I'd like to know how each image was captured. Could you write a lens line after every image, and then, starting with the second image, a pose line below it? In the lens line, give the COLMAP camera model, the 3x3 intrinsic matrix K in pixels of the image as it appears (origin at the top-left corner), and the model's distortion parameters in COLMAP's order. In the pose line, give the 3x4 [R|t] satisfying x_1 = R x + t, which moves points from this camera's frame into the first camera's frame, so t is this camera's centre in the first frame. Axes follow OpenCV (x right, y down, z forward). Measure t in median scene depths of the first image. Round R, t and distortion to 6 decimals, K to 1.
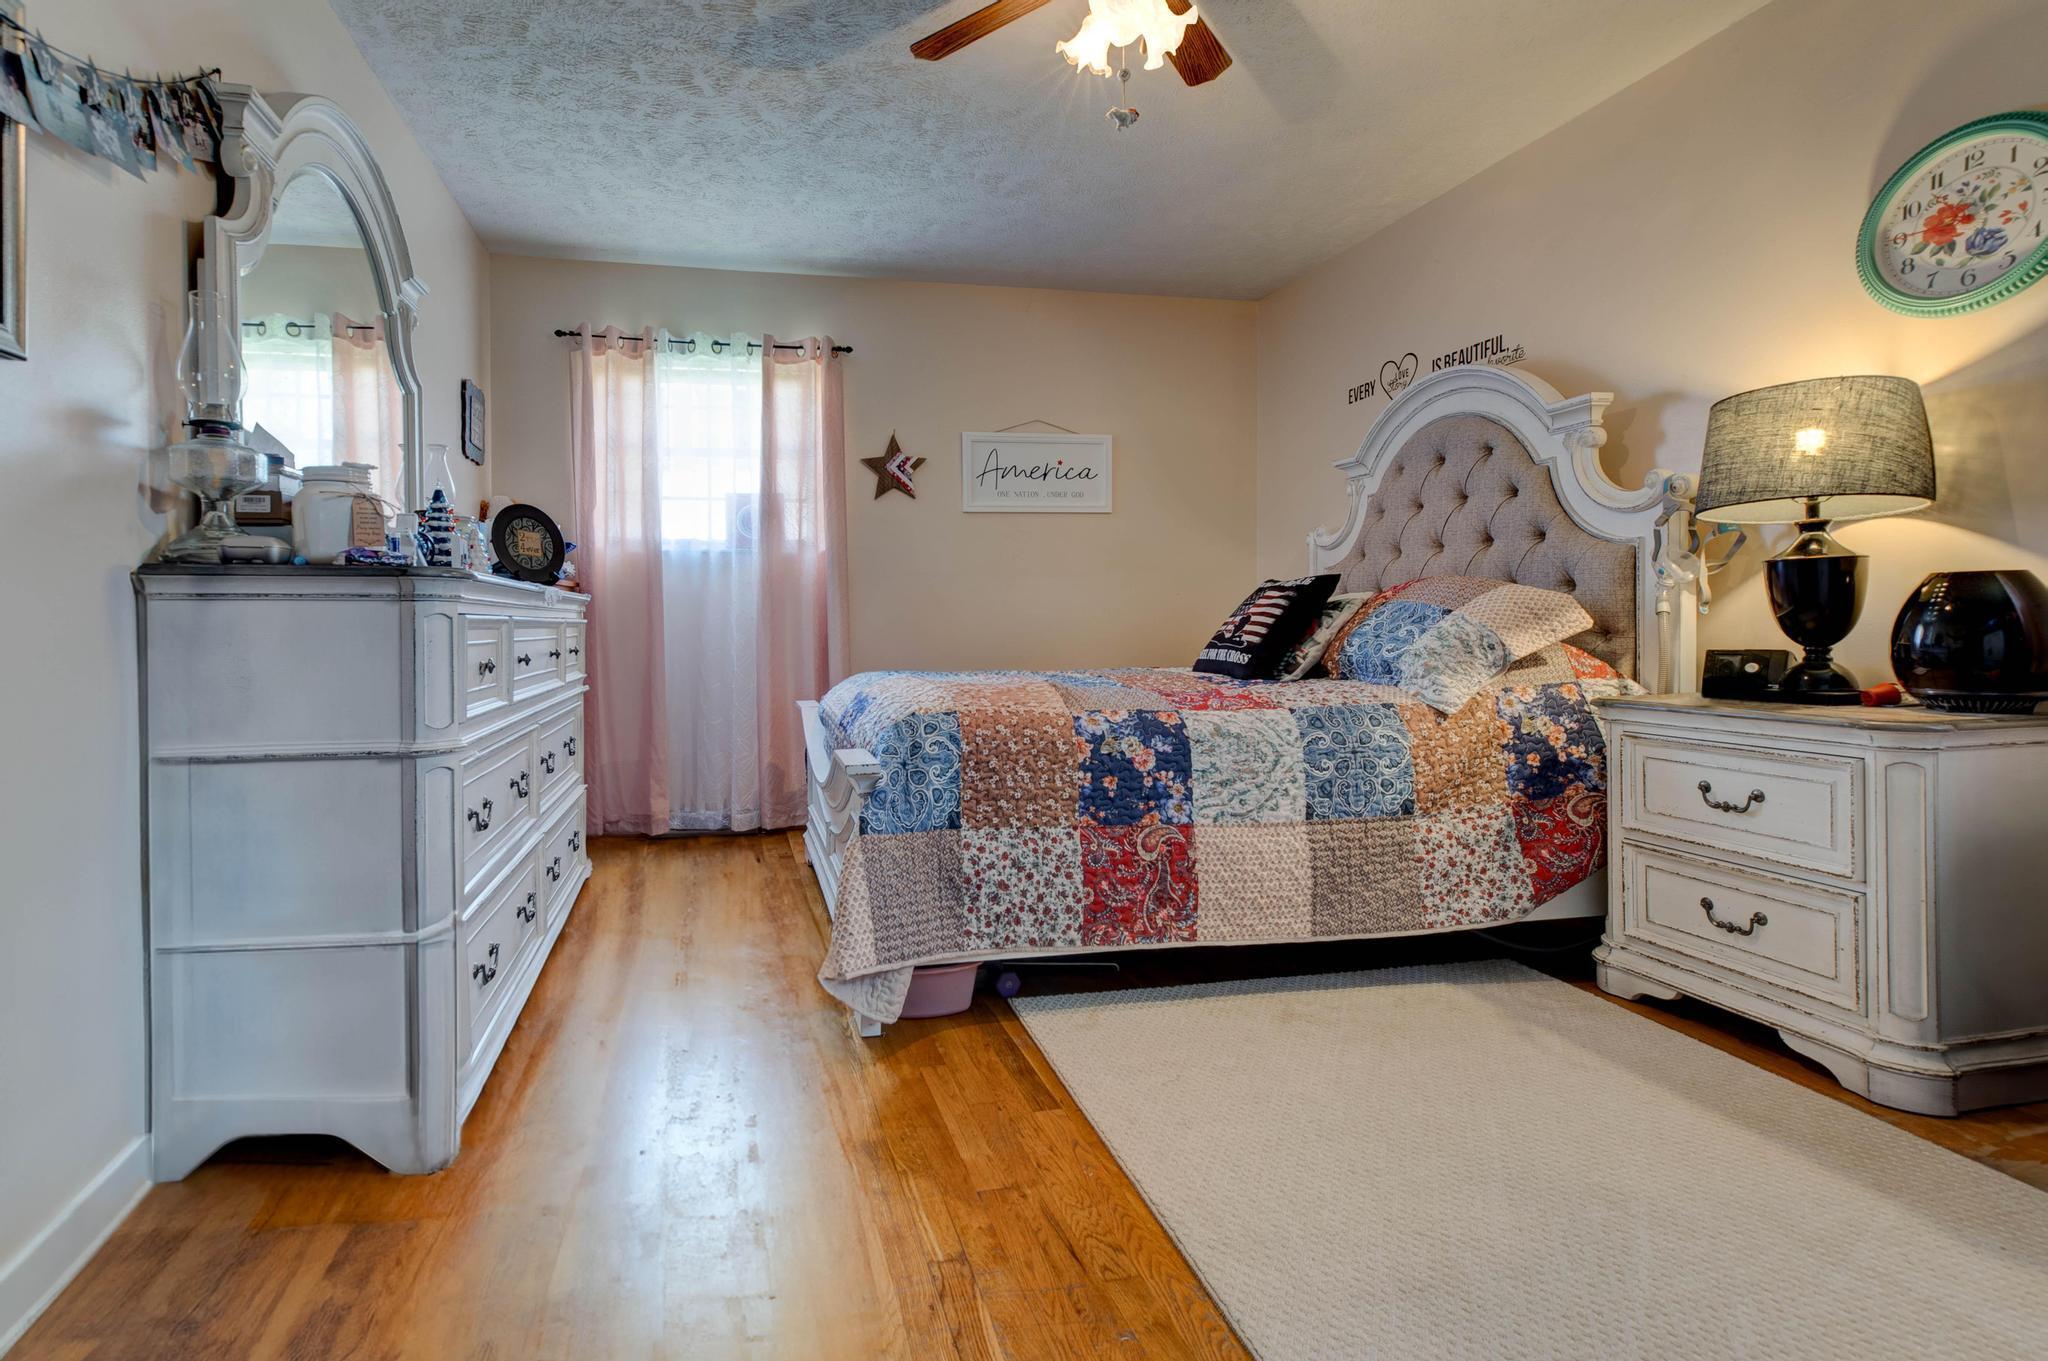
lens RADIAL K [[938.3, 0, 981.6], [0, 938.3, 624.0], [0, 0, 1]] dist [0.005665, -0.002841]
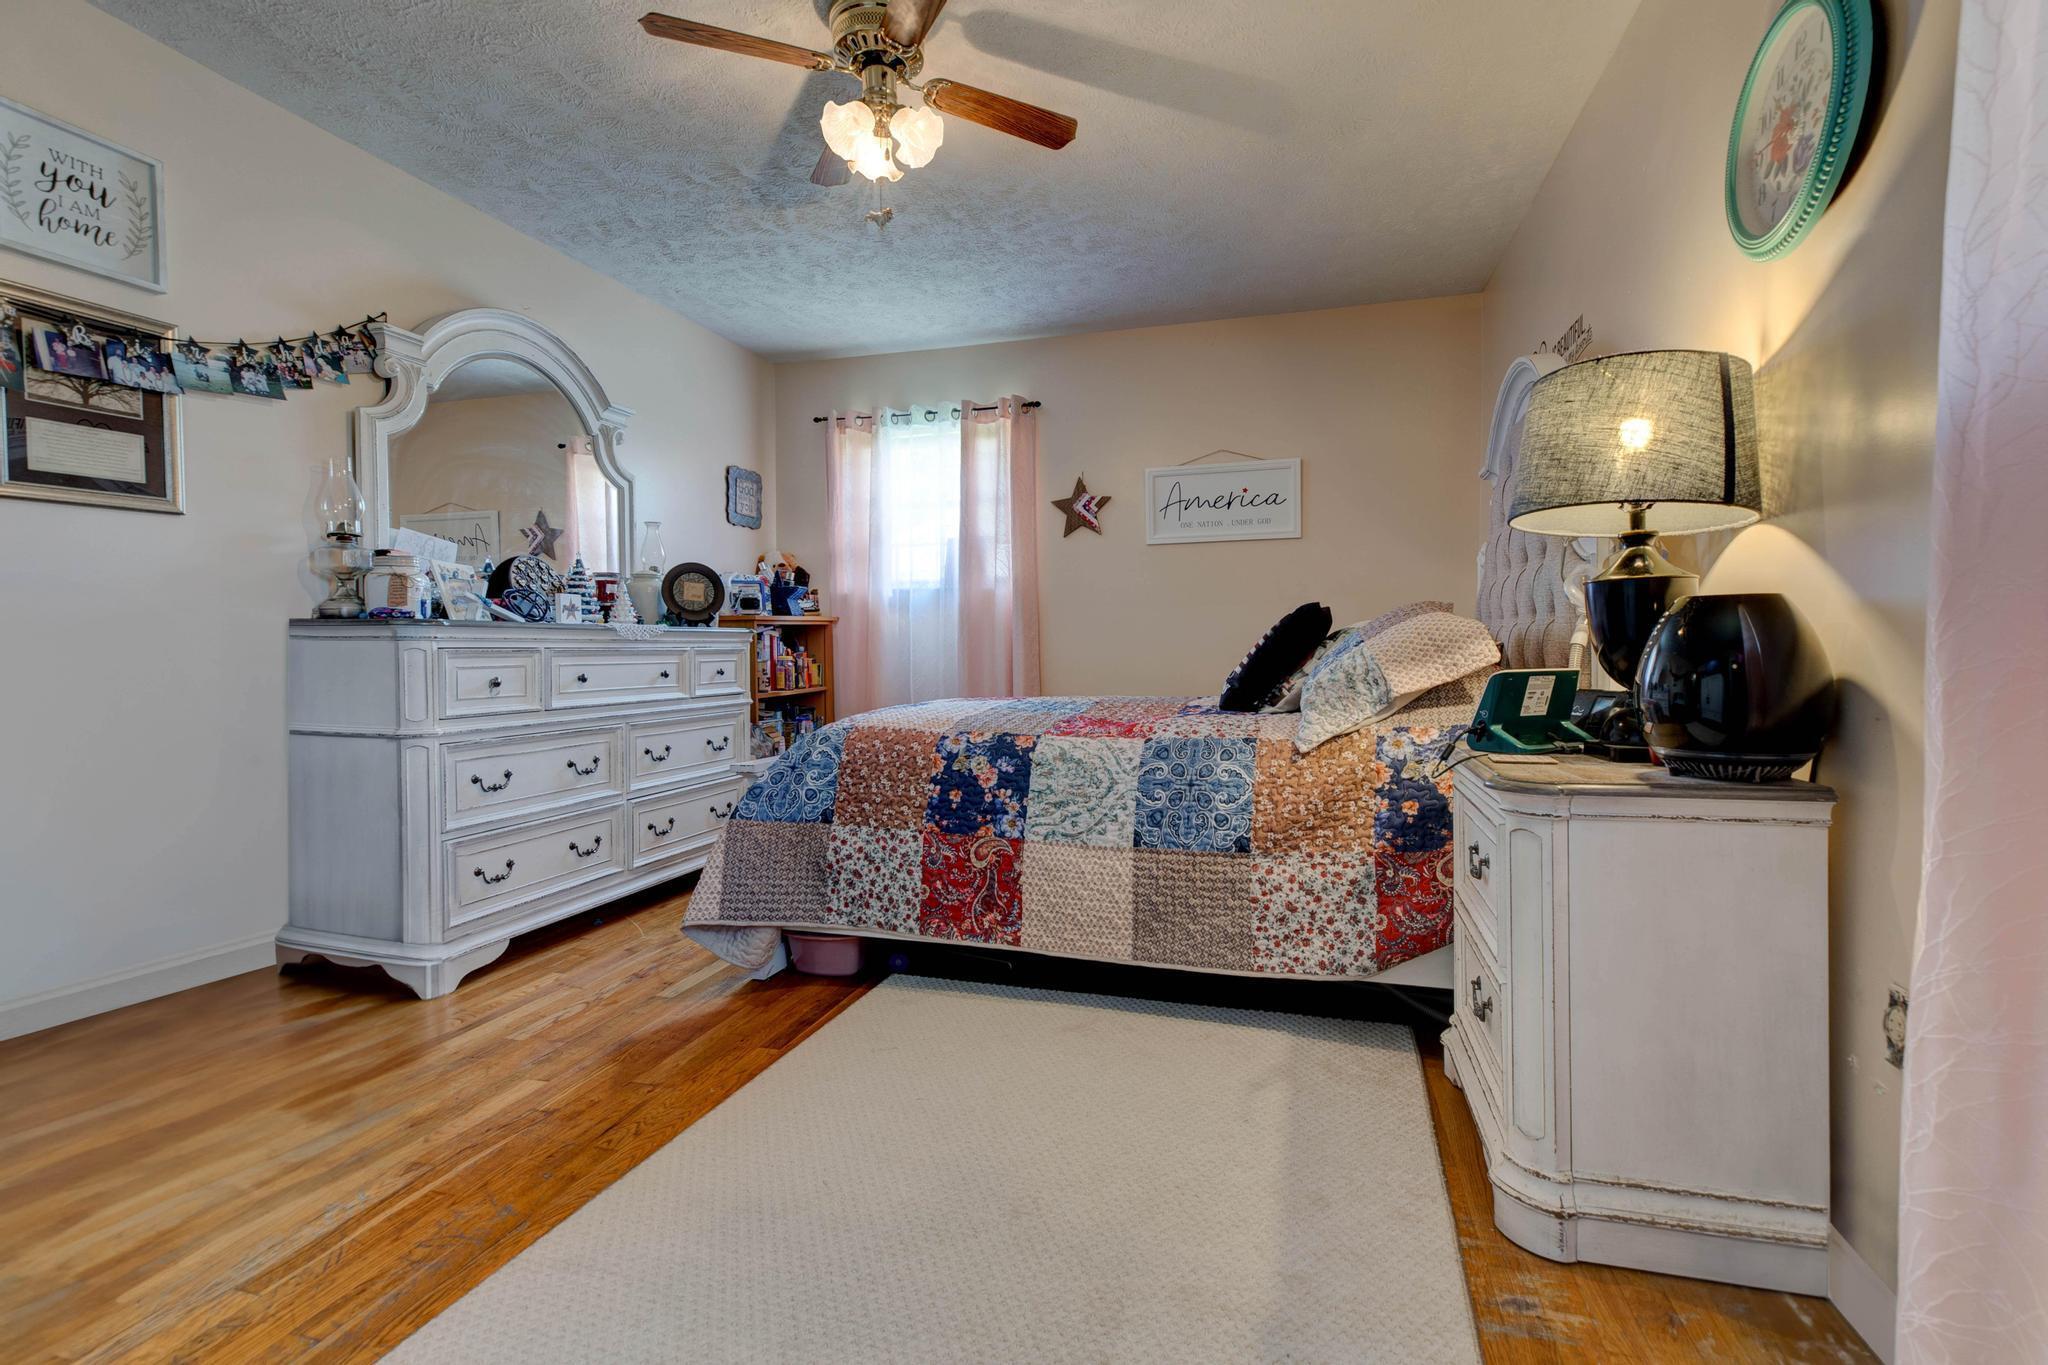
lens RADIAL K [[938.3, 0, 1114.5], [0, 938.3, 654.4], [0, 0, 1]] dist [0.005665, -0.002841]
pose [[0.896559, 0.005935, -0.442885, 0.781081], [-0.001754, 0.999950, 0.009849, -0.011909], [0.442921, -0.008053, 0.896524, 0.071824]]
